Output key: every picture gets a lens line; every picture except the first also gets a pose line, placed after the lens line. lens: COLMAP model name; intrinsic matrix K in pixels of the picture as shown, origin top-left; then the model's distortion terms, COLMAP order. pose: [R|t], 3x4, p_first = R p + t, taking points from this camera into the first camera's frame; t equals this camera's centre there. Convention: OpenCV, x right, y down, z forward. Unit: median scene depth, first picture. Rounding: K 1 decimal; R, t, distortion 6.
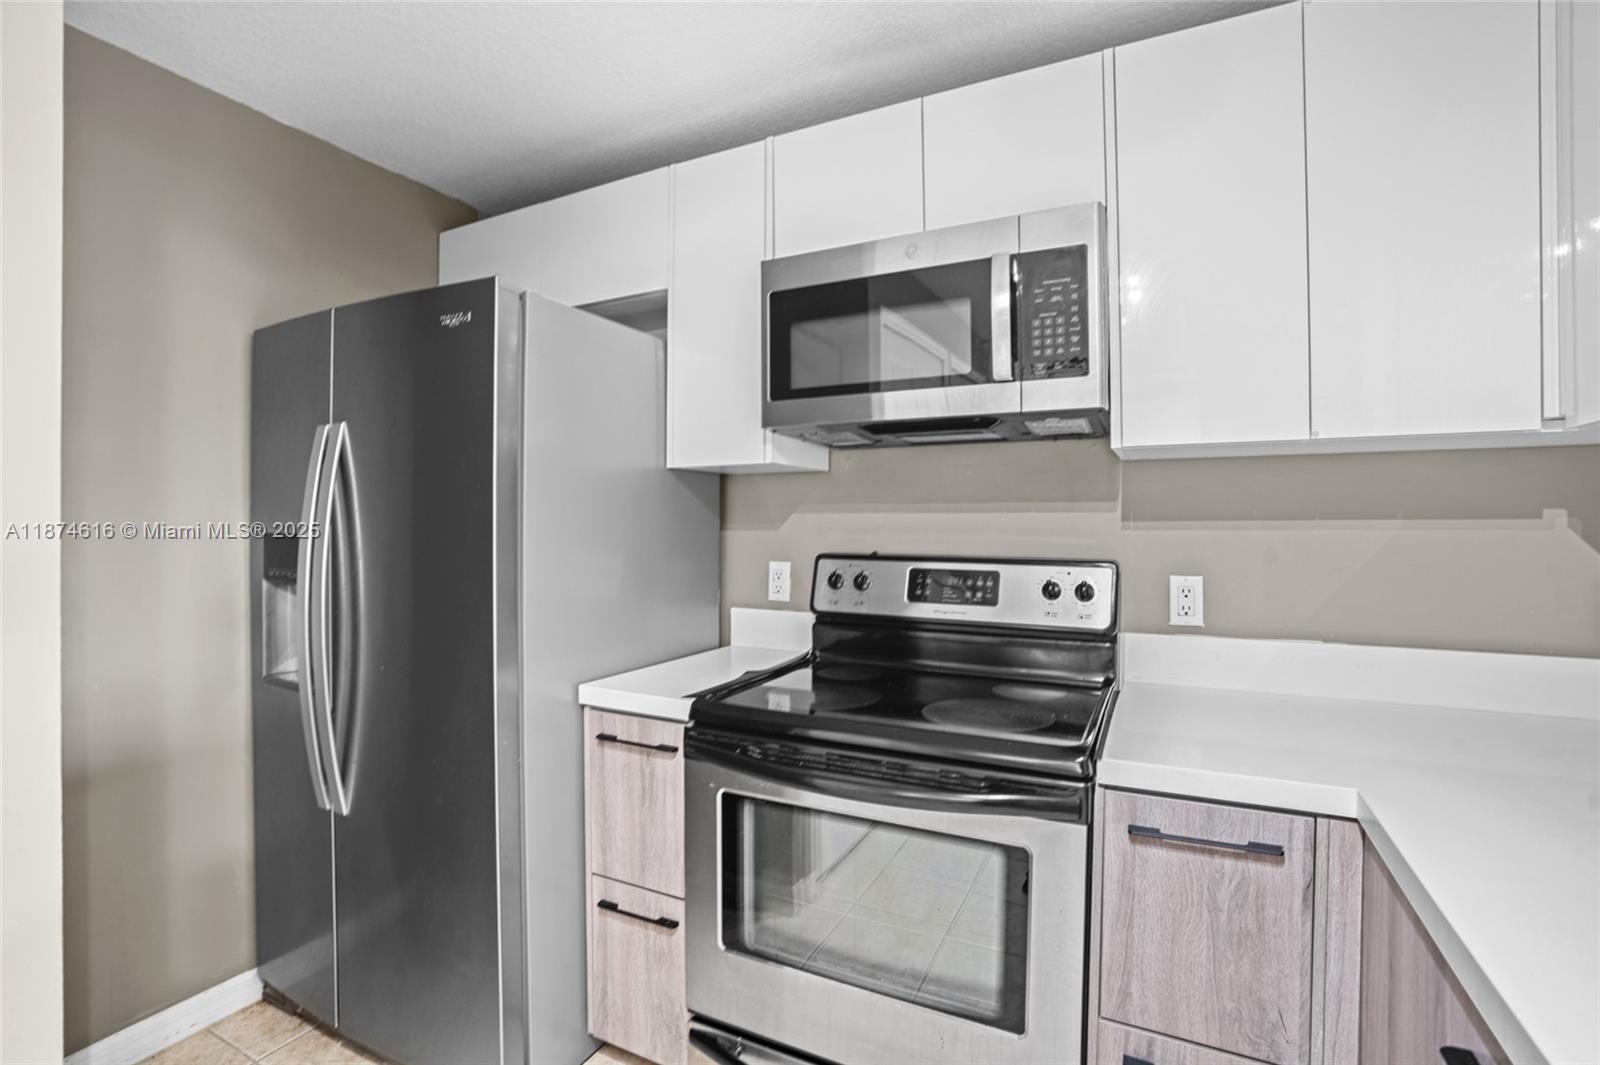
lens RADIAL K [[745.3, 0, 800.0], [0, 745.3, 532.5], [0, 0, 1]] dist [-0.071687, 0.031458]
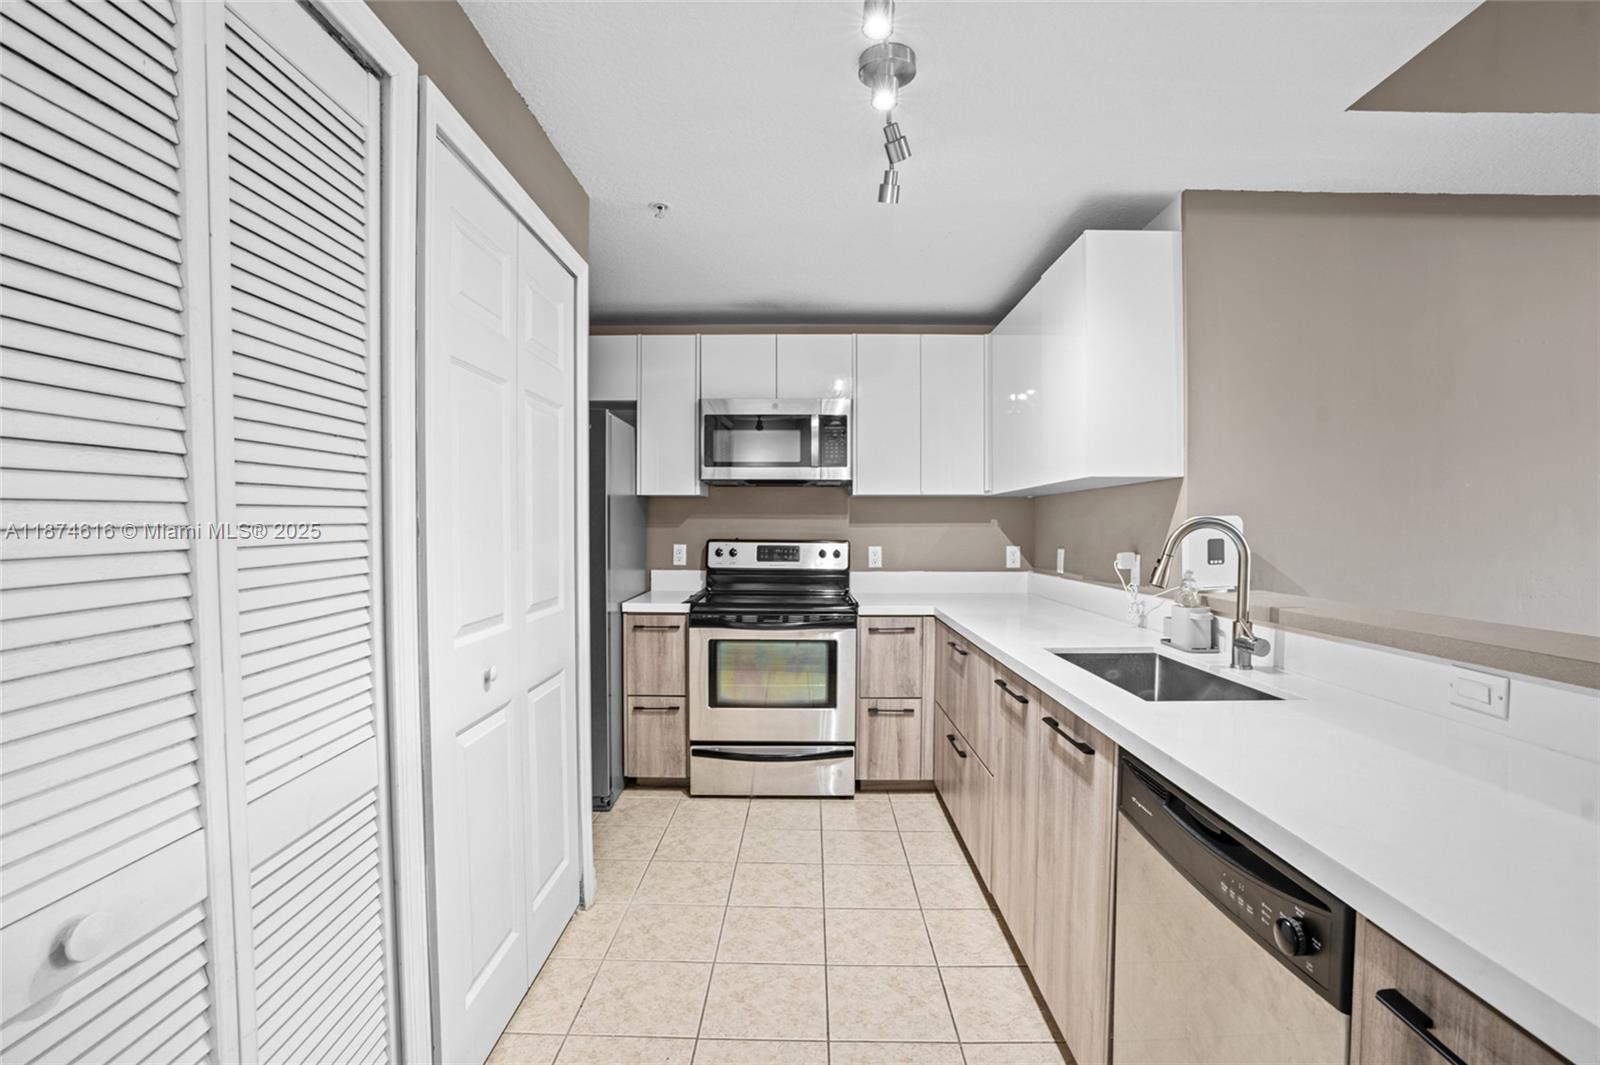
lens RADIAL K [[740.2, 0, 805.3], [0, 740.2, 547.0], [0, 0, 1]] dist [-0.076139, 0.030626]
pose [[0.894774, -0.012961, 0.446331, -0.770810], [0.002653, 0.999715, 0.023712, 0.003849], [-0.446511, -0.020033, 0.894554, -1.078678]]
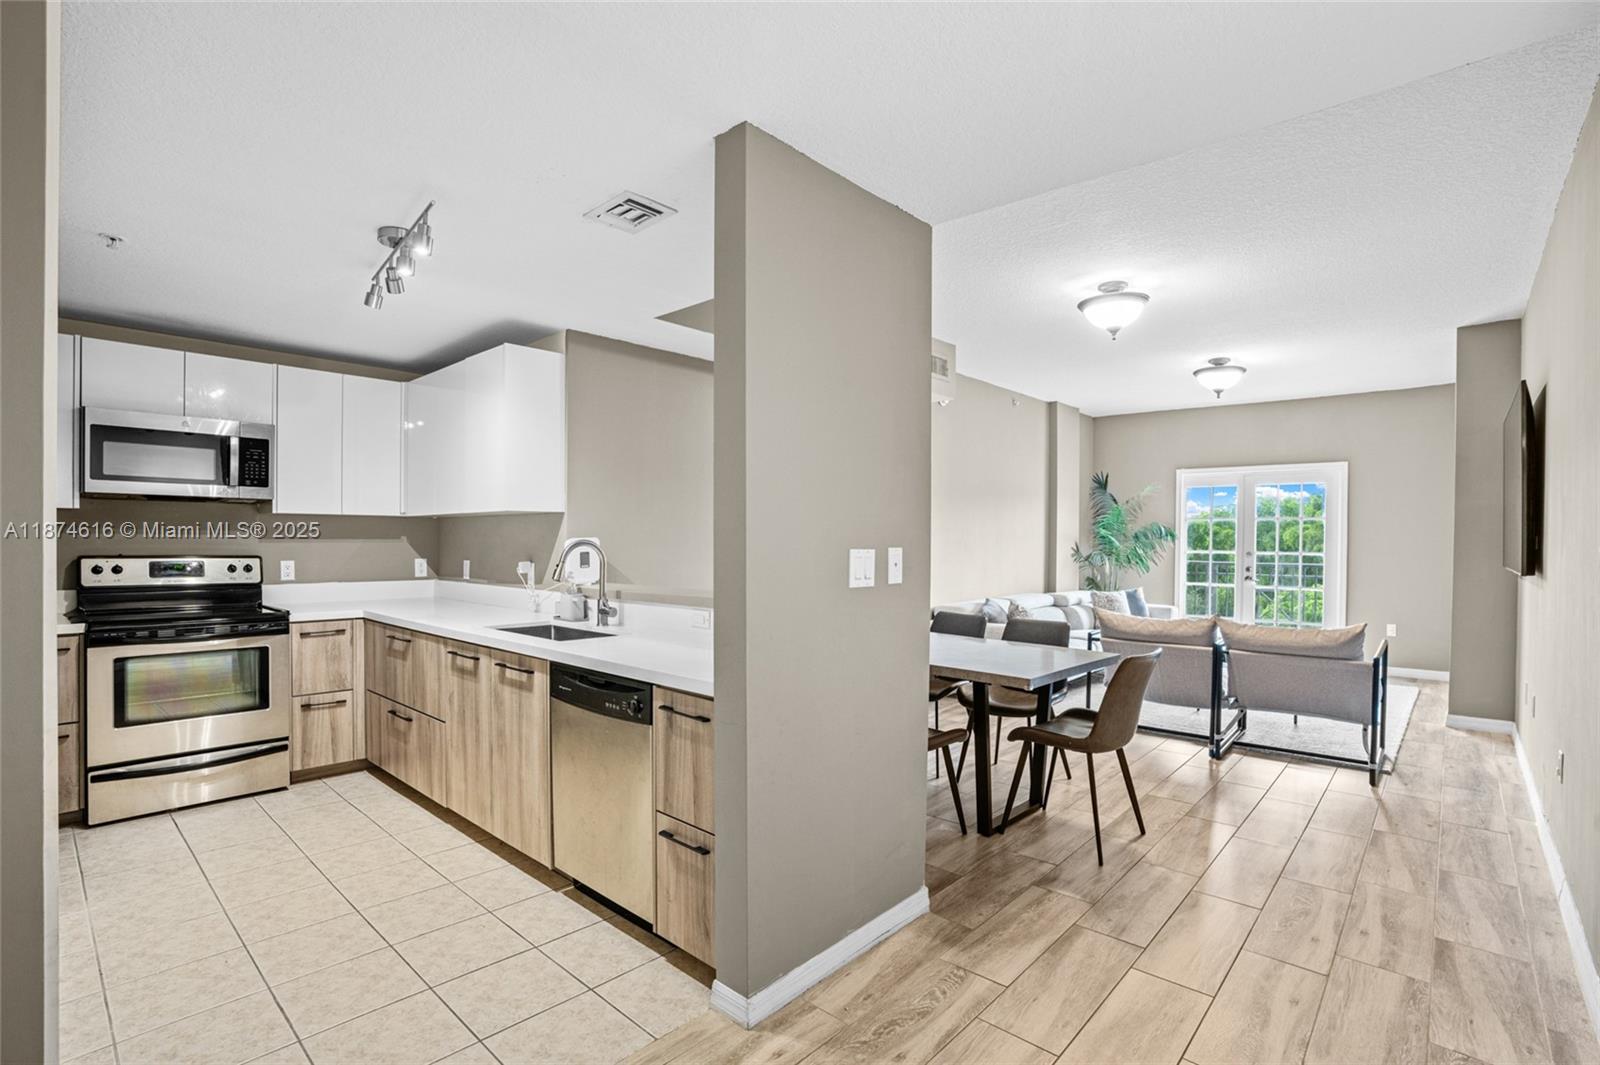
lens RADIAL K [[740.2, 0, 805.3], [0, 740.2, 547.0], [0, 0, 1]] dist [-0.076139, 0.030626]
pose [[0.264975, -0.007613, 0.964225, -1.450271], [-0.001027, 0.999966, 0.008178, -0.010746], [-0.964255, -0.003157, 0.264958, -1.443976]]
